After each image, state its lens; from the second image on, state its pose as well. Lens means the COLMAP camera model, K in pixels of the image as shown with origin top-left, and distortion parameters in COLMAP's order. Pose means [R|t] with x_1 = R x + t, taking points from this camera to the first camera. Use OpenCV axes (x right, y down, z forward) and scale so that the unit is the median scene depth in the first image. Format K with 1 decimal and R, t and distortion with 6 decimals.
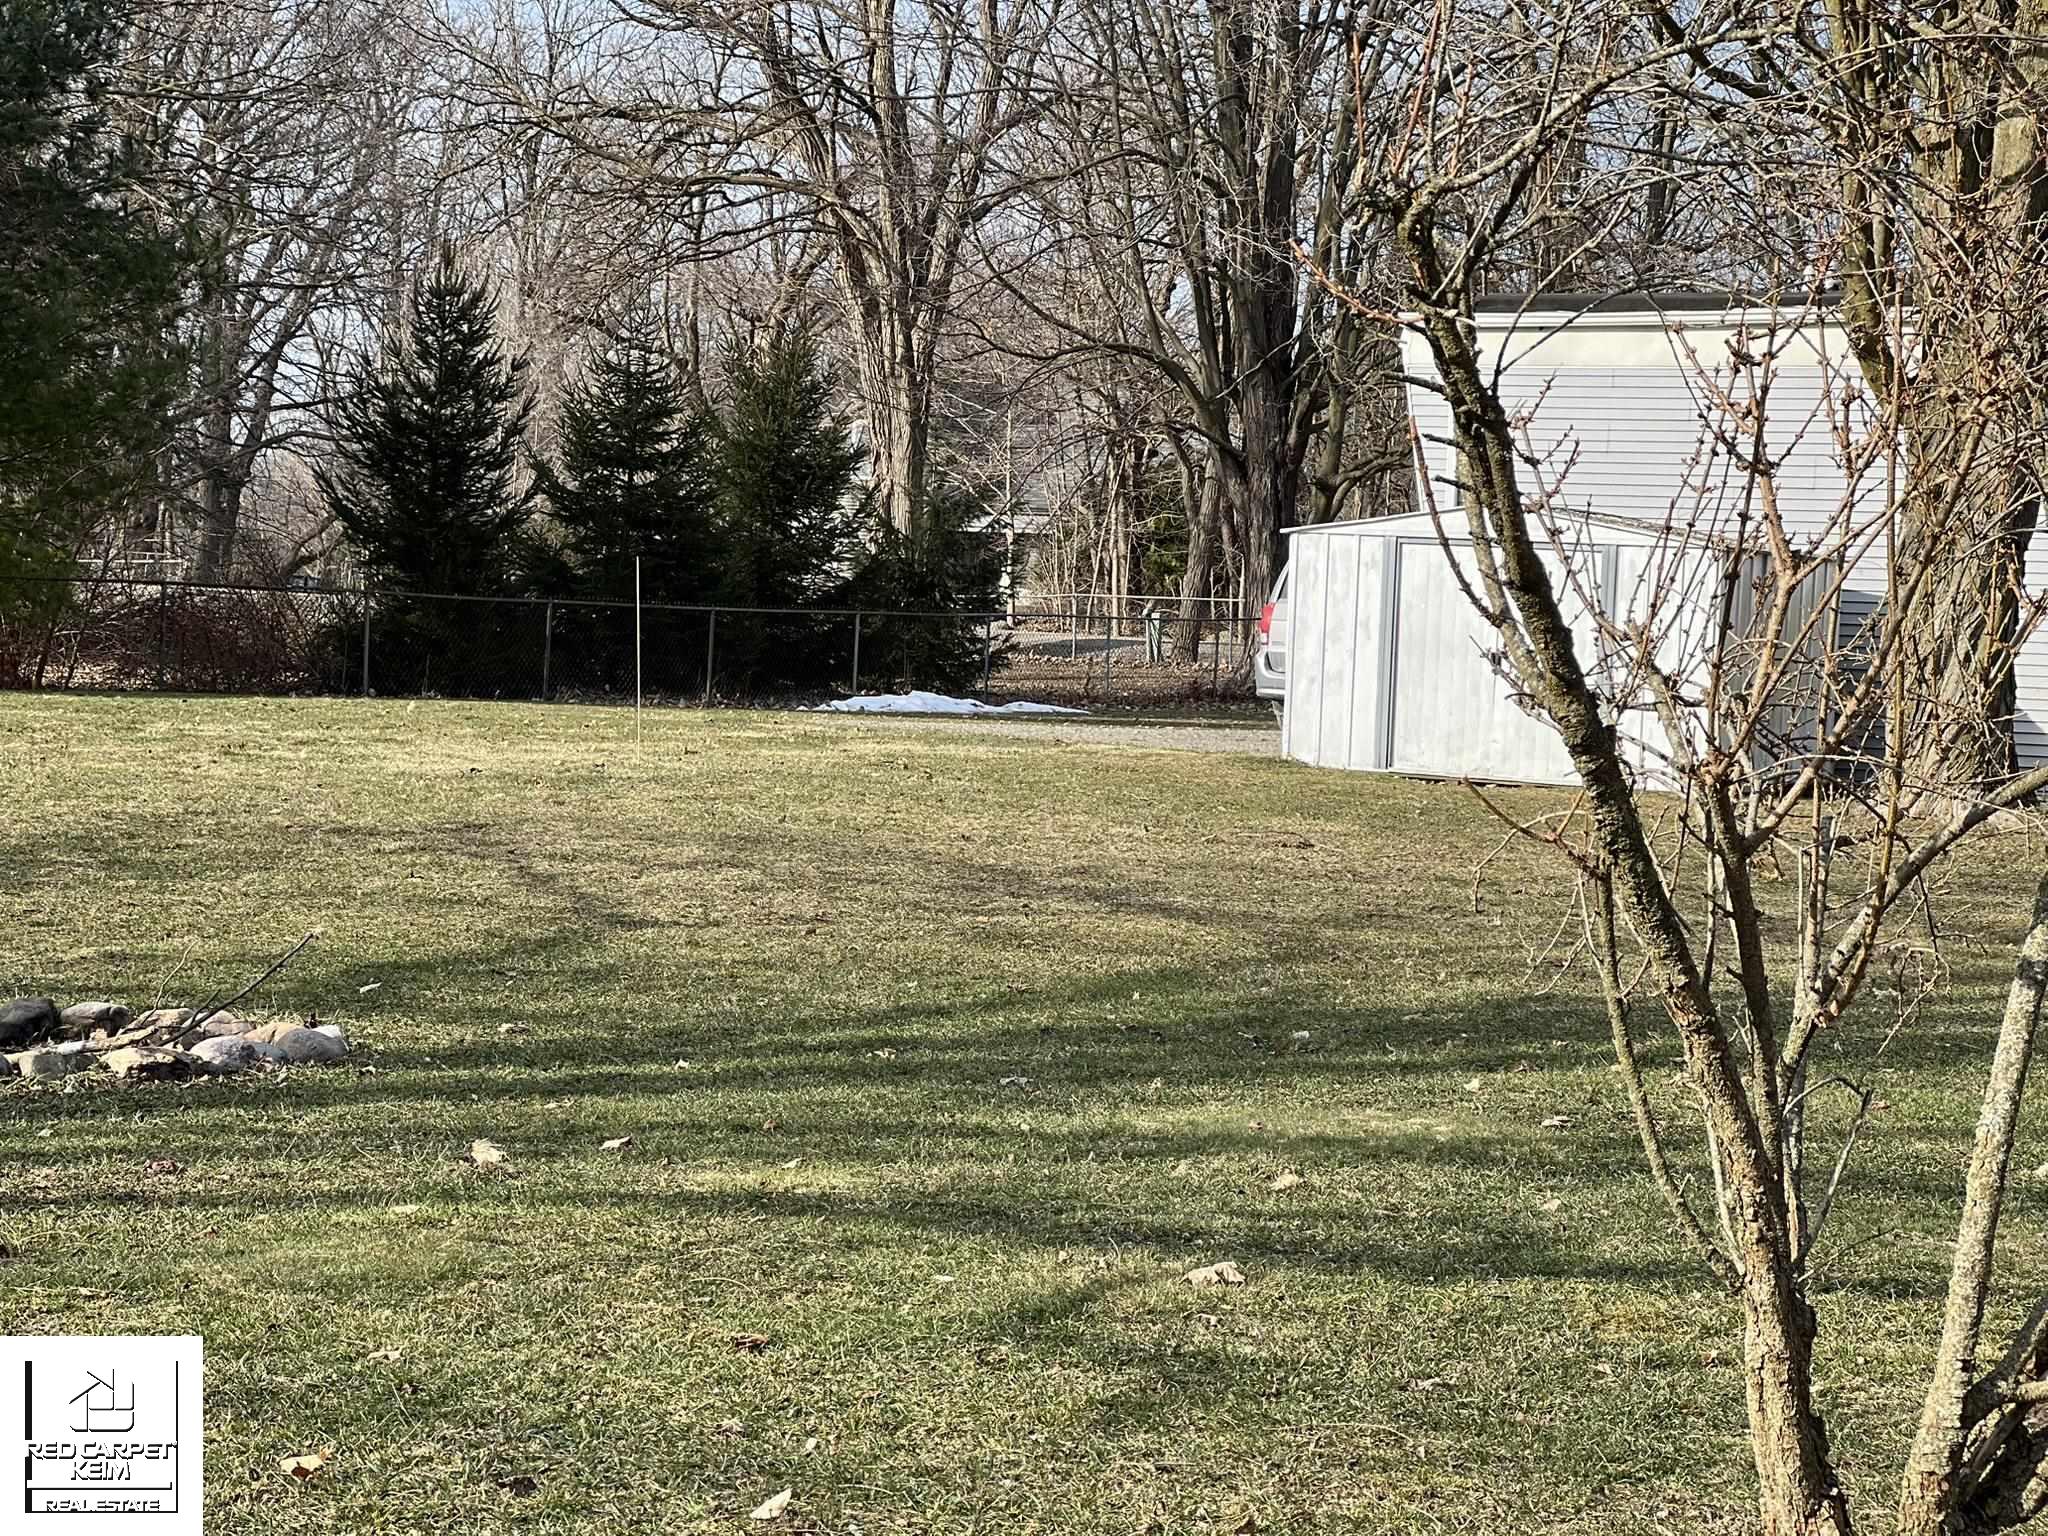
lens RADIAL K [[4451.5, 0, 1024.0], [0, 4451.5, 768.0], [0, 0, 1]] dist [-0.072714, 0.139488]
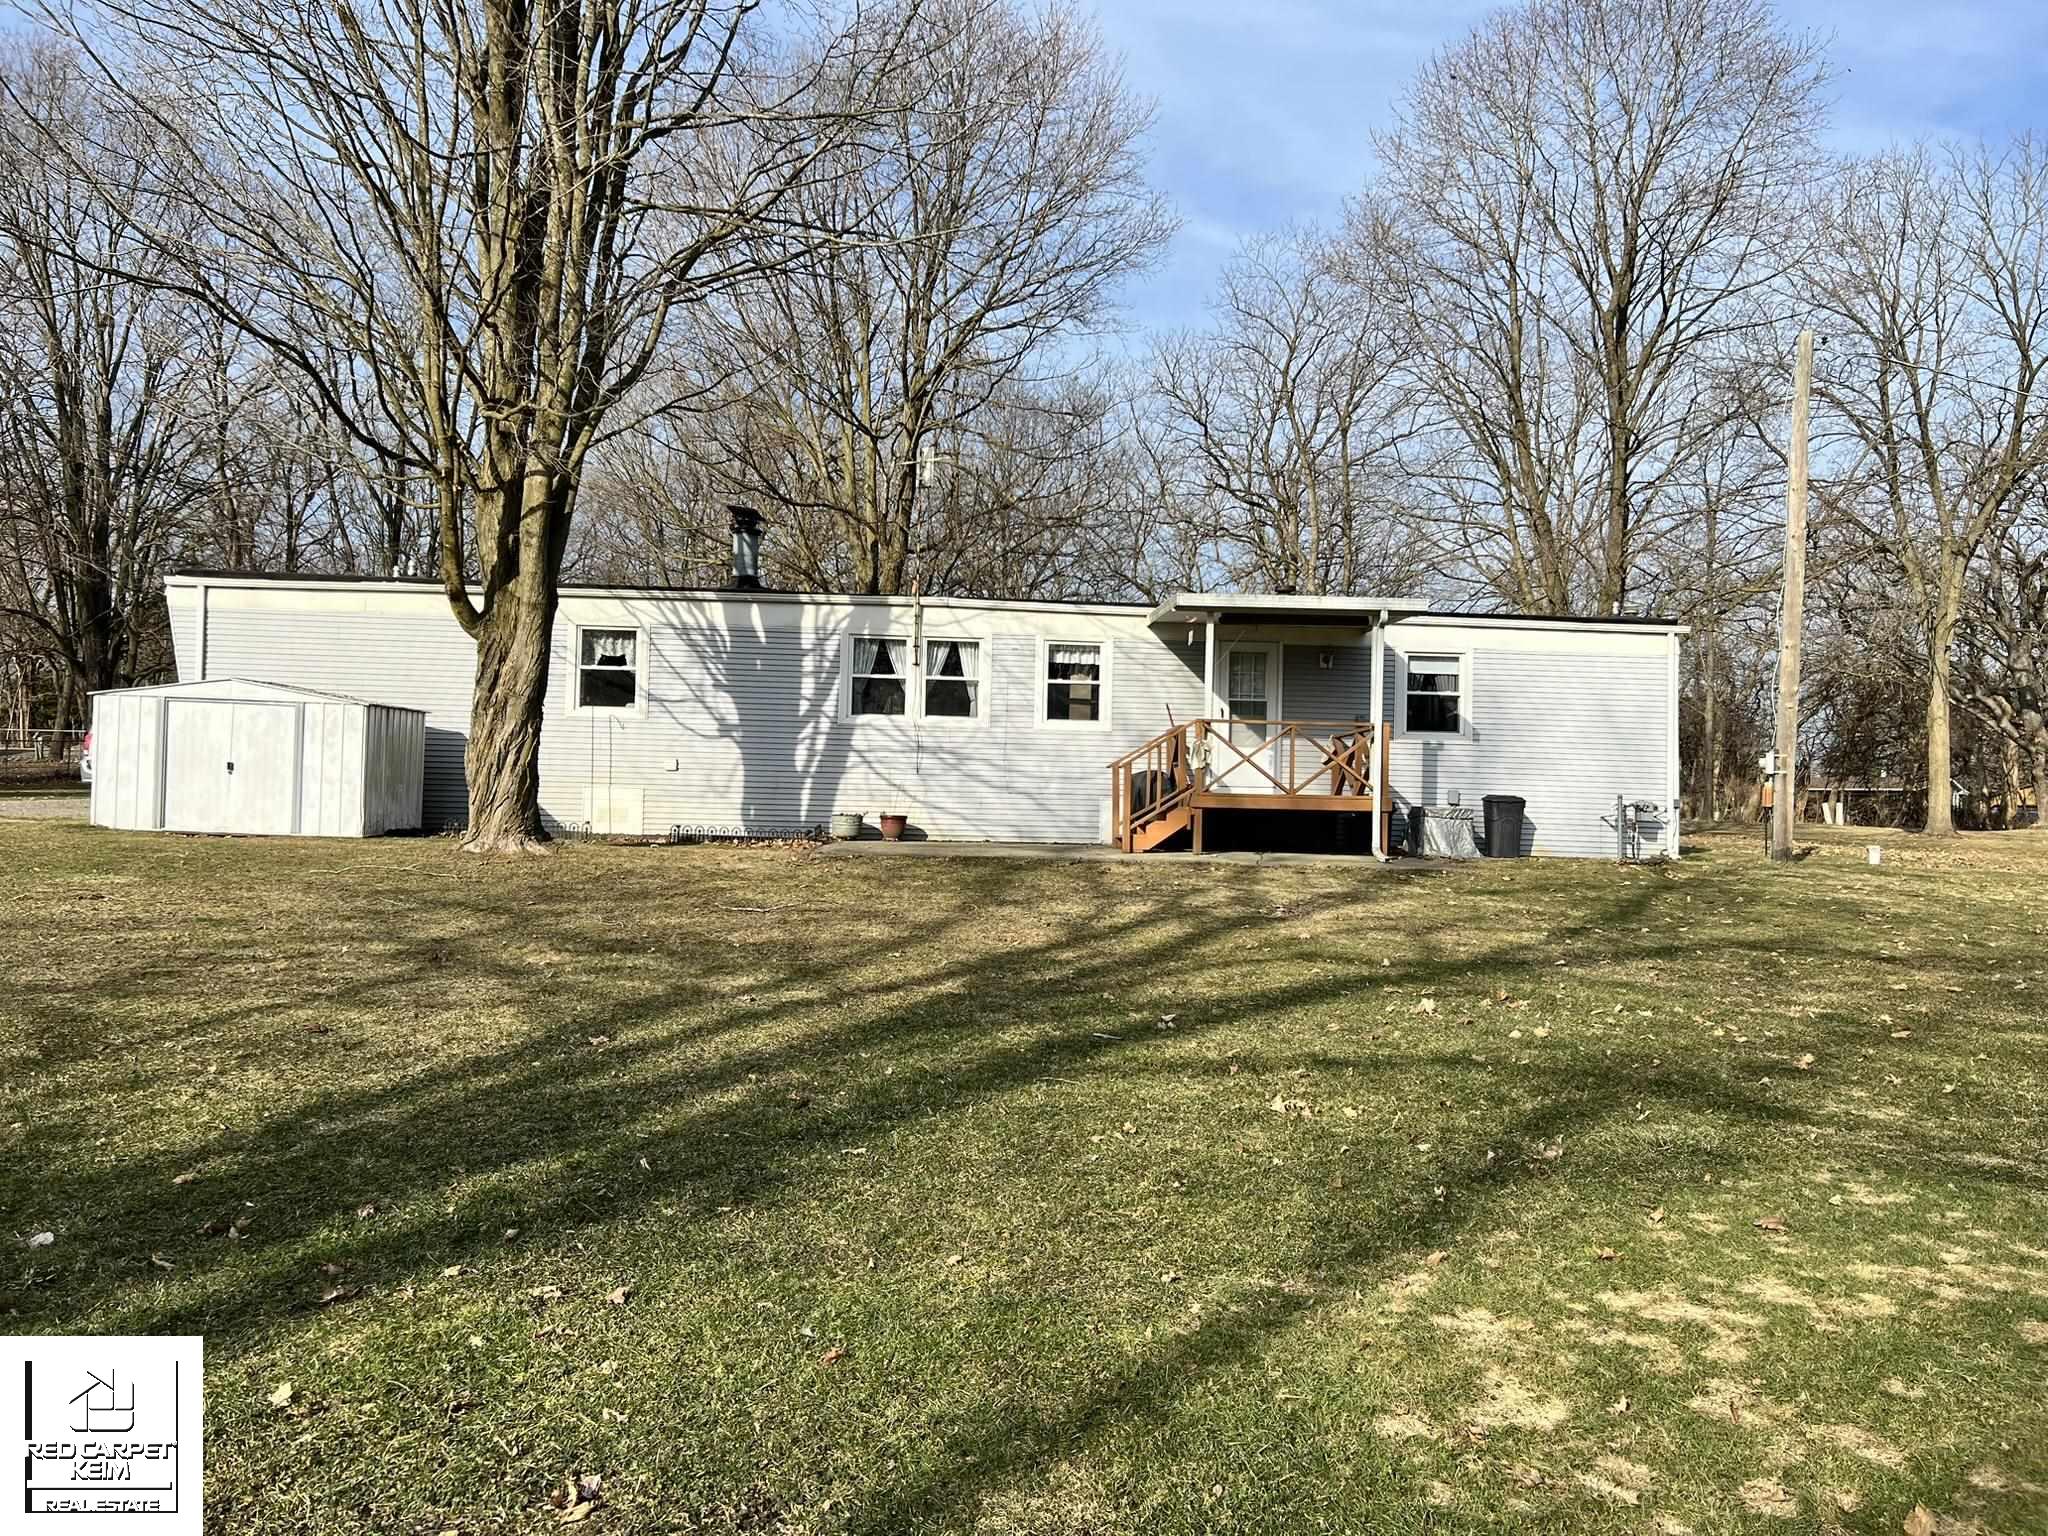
lens RADIAL K [[1483.1, 0, 1024.0], [0, 1483.1, 768.0], [0, 0, 1]] dist [0.087034, -0.099864]
pose [[0.825846, -0.015242, 0.563689, 0.044457], [0.022162, 0.999740, -0.005437, -0.021336], [-0.563459, 0.016983, 0.825969, 0.511302]]
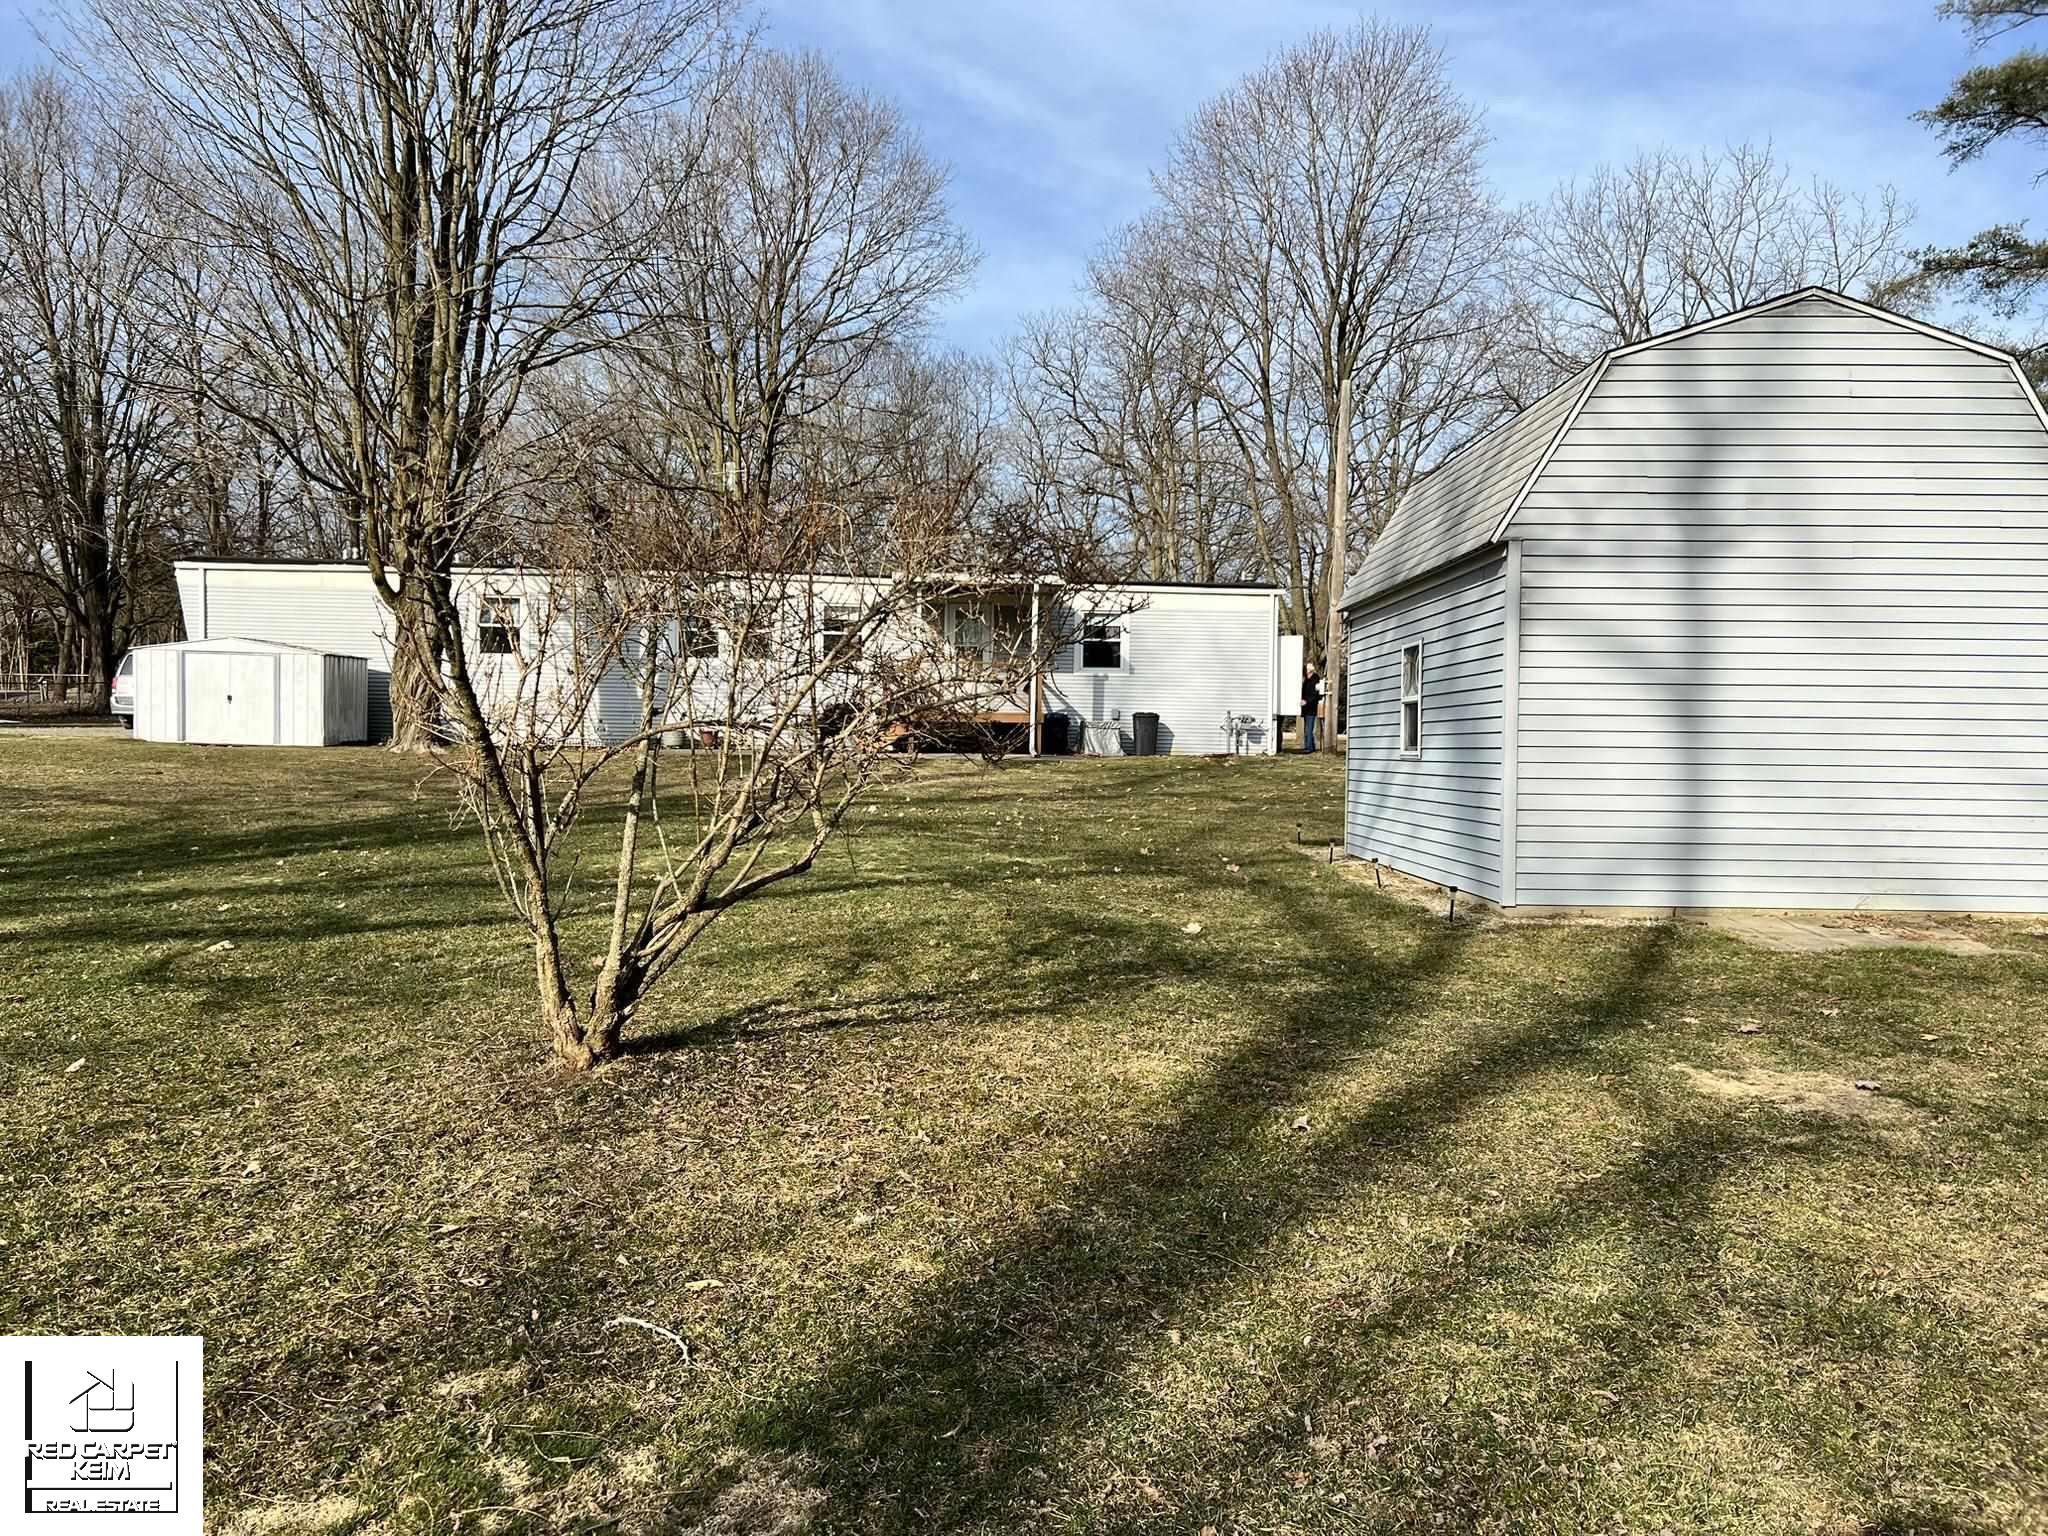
lens RADIAL K [[1483.1, 0, 1024.0], [0, 1483.1, 768.0], [0, 0, 1]] dist [0.087034, -0.099864]
pose [[0.819056, -0.047917, 0.571709, -0.031696], [0.032121, 0.998773, 0.037694, -0.002581], [-0.572813, -0.012509, 0.819590, 0.015892]]
